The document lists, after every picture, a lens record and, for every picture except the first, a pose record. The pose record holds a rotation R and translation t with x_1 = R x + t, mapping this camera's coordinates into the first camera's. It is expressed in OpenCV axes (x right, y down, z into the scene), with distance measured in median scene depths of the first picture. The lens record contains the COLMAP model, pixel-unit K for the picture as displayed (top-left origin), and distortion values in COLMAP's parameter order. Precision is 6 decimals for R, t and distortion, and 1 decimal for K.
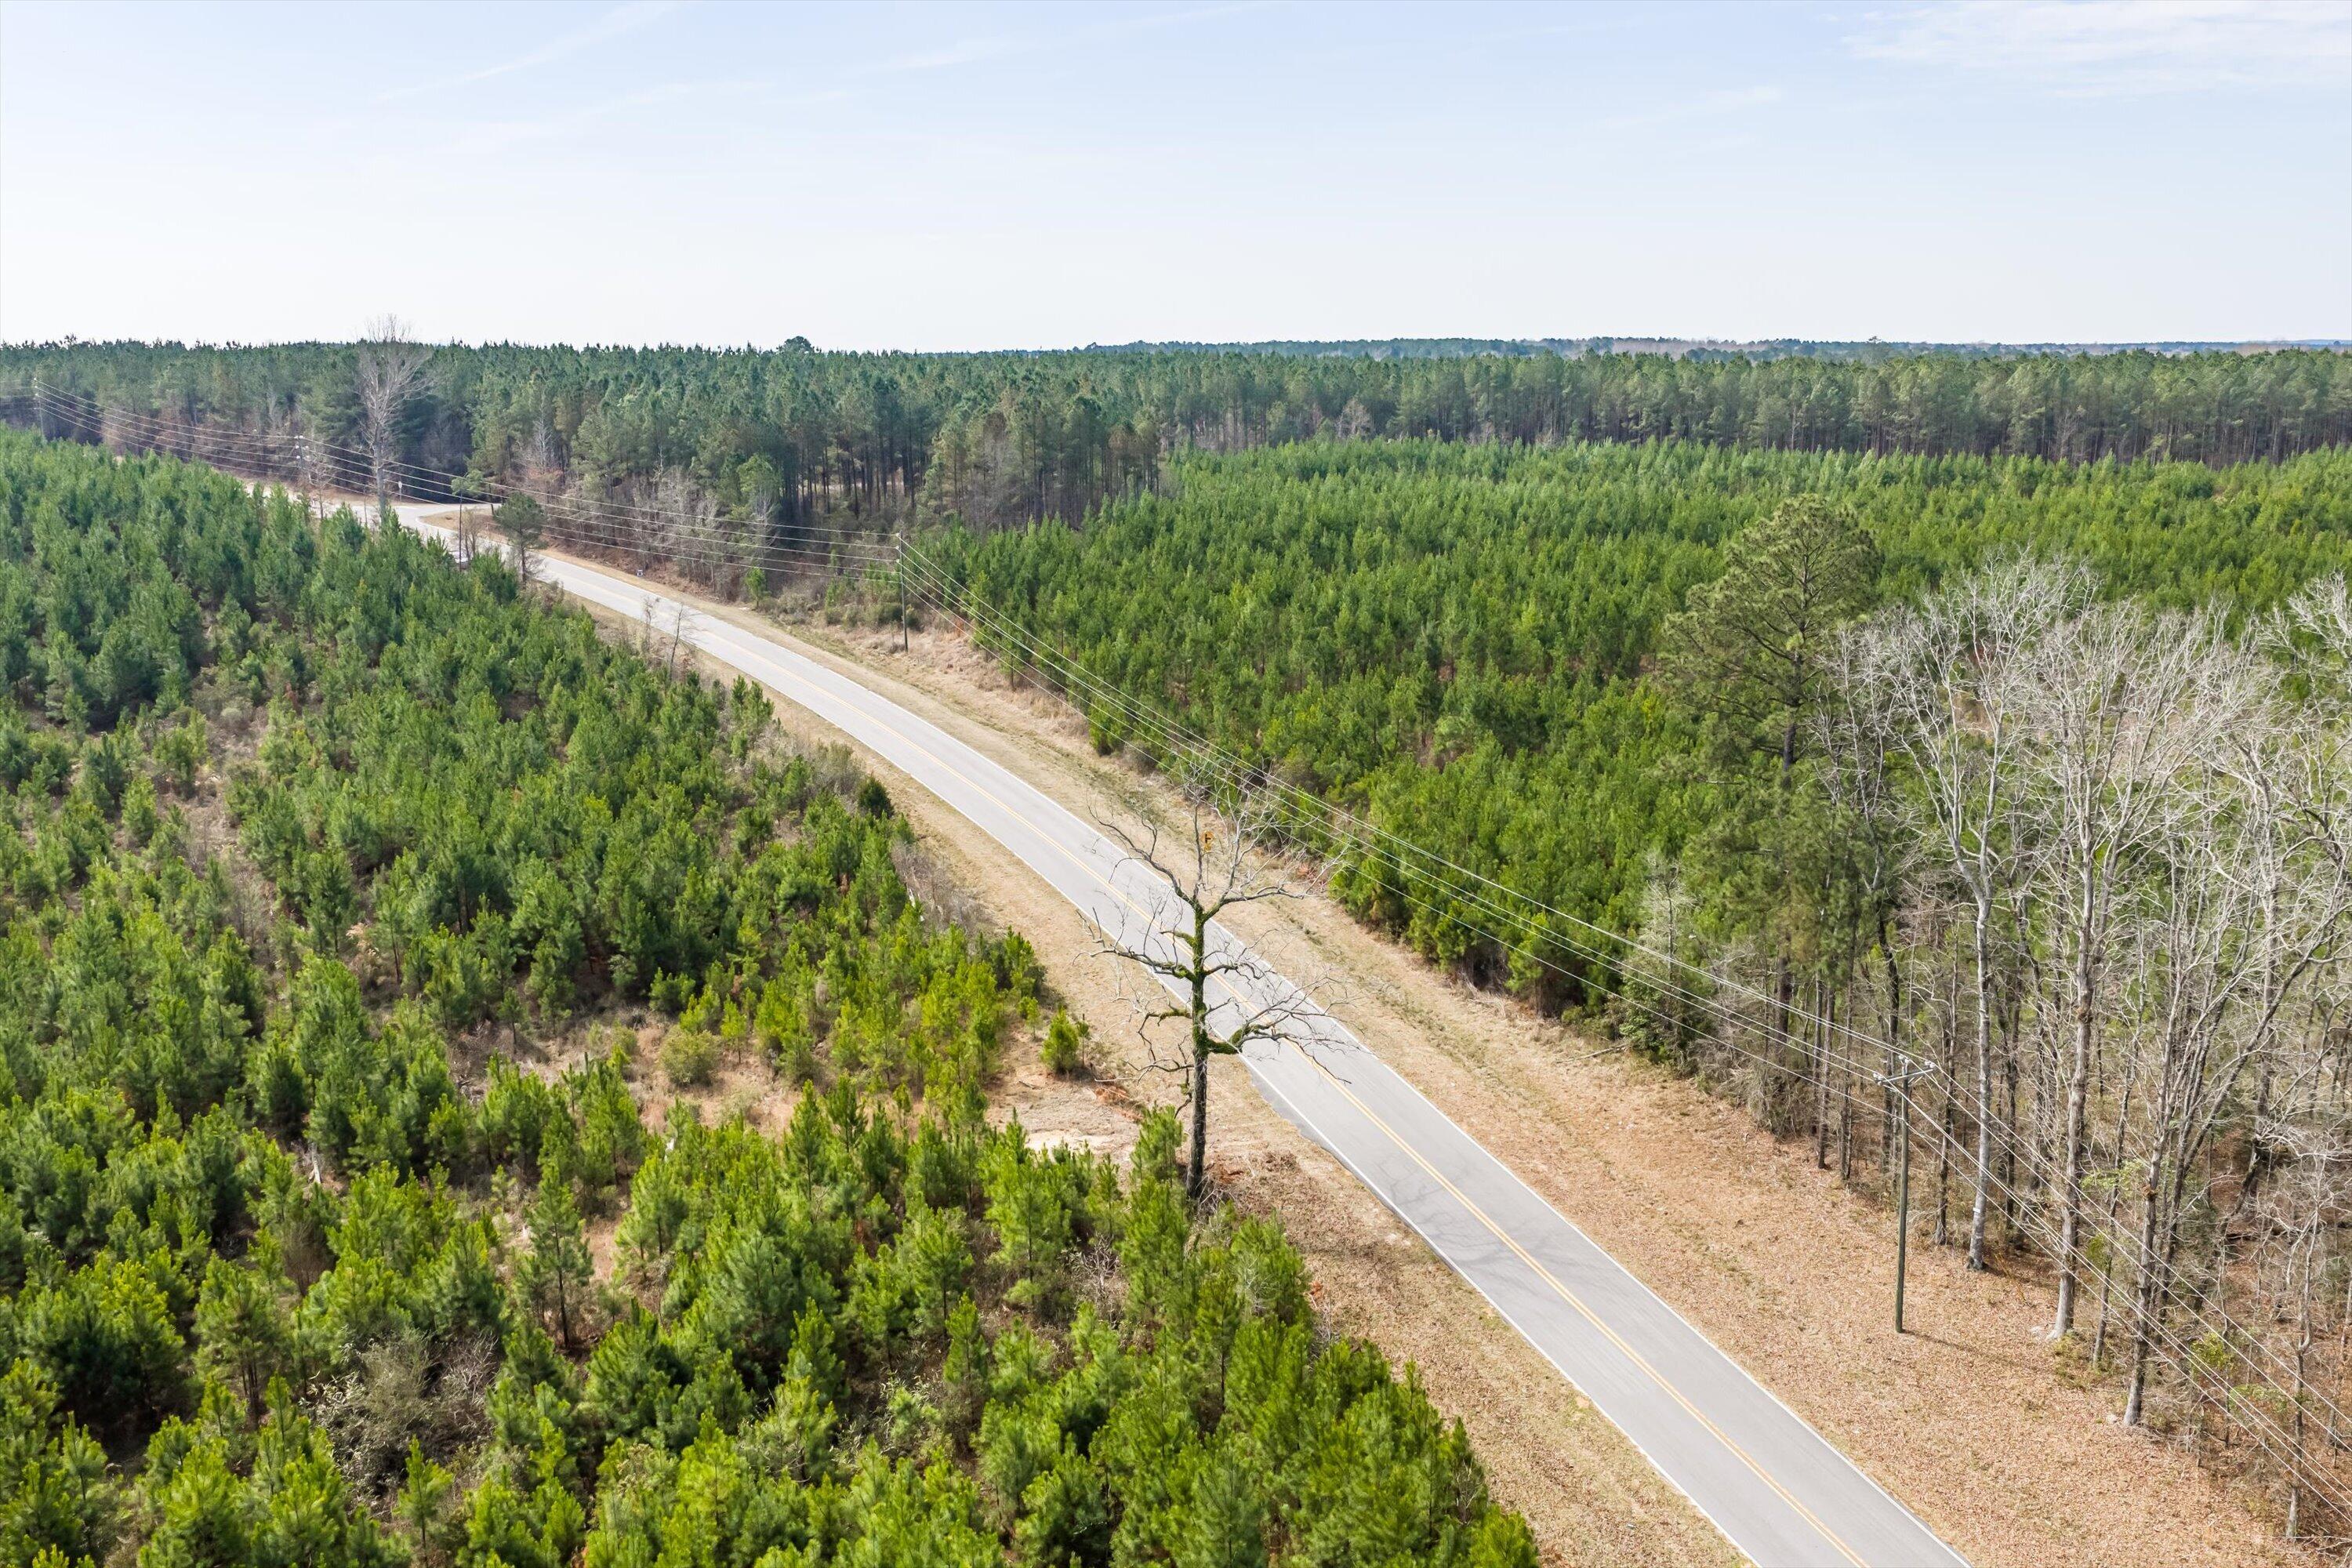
lens RADIAL K [[1945.4, 0, 1182.6], [0, 1945.4, 804.8], [0, 0, 1]] dist [0.018316, -0.029286]
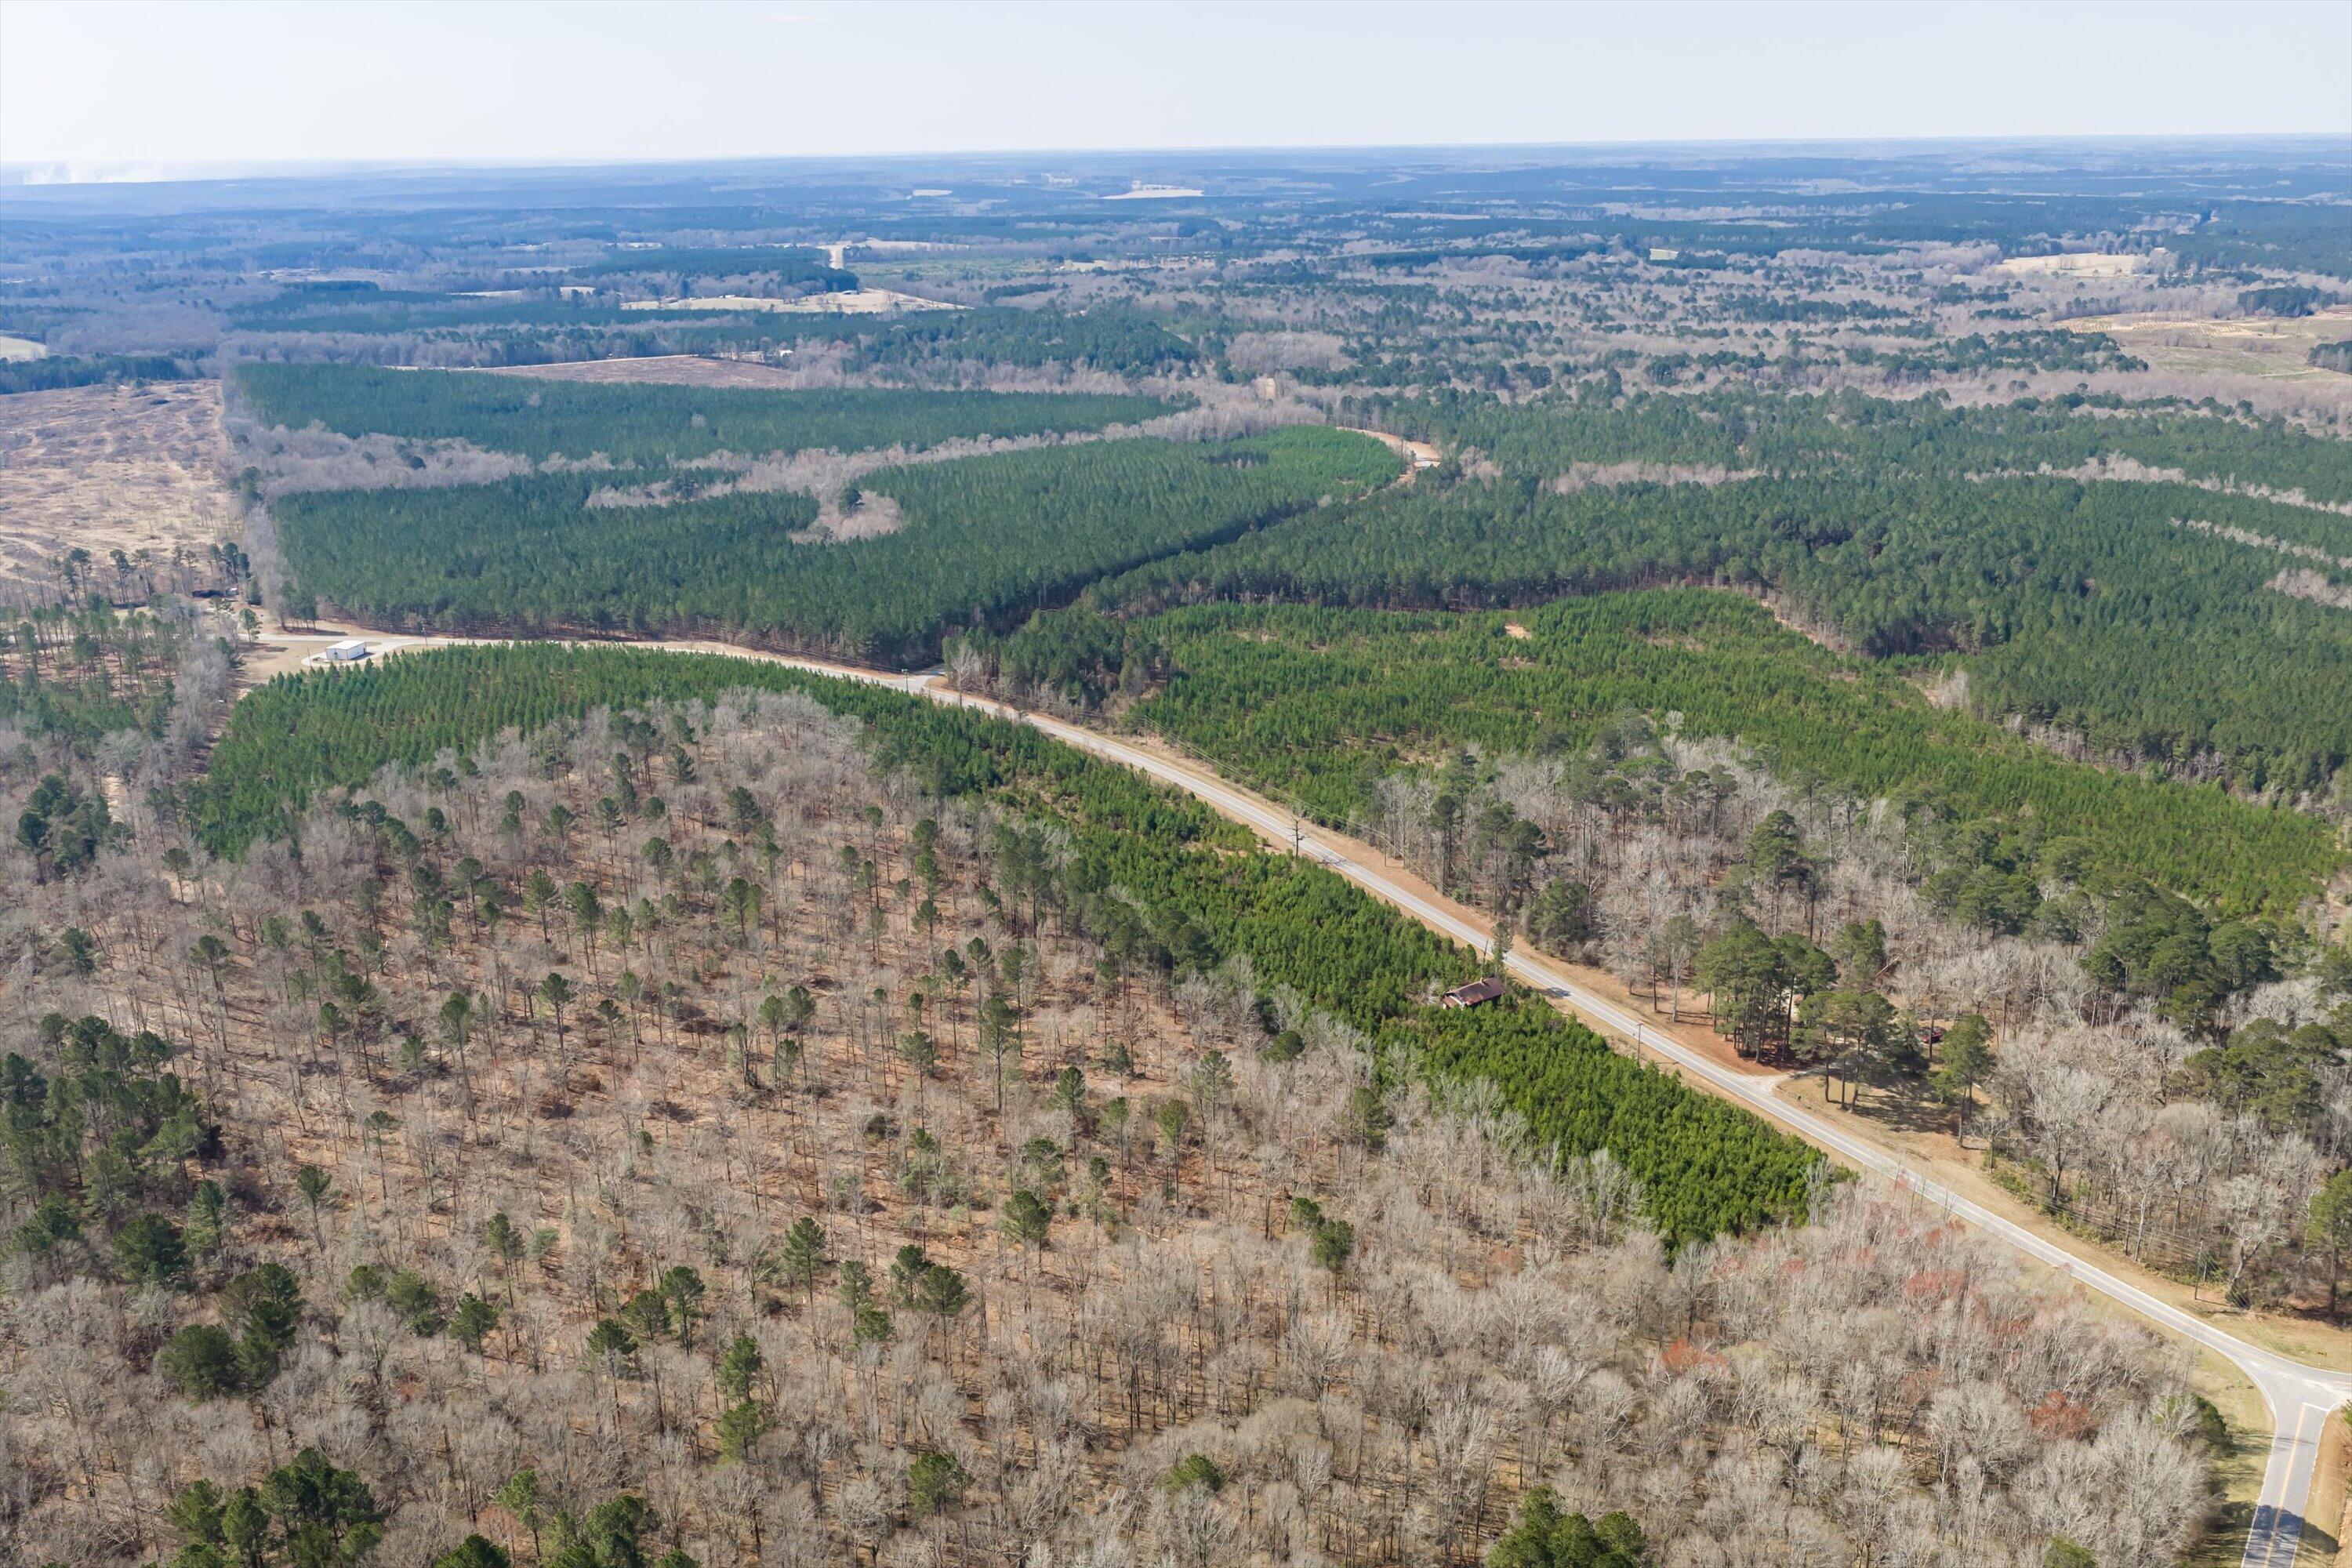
lens RADIAL K [[1945.4, 0, 1182.6], [0, 1945.4, 804.8], [0, 0, 1]] dist [0.018316, -0.029286]
pose [[0.977054, -0.072083, 0.200423, -1.217194], [0.050406, 0.992515, 0.111234, -0.550183], [-0.206941, -0.098579, 0.973374, -3.941891]]
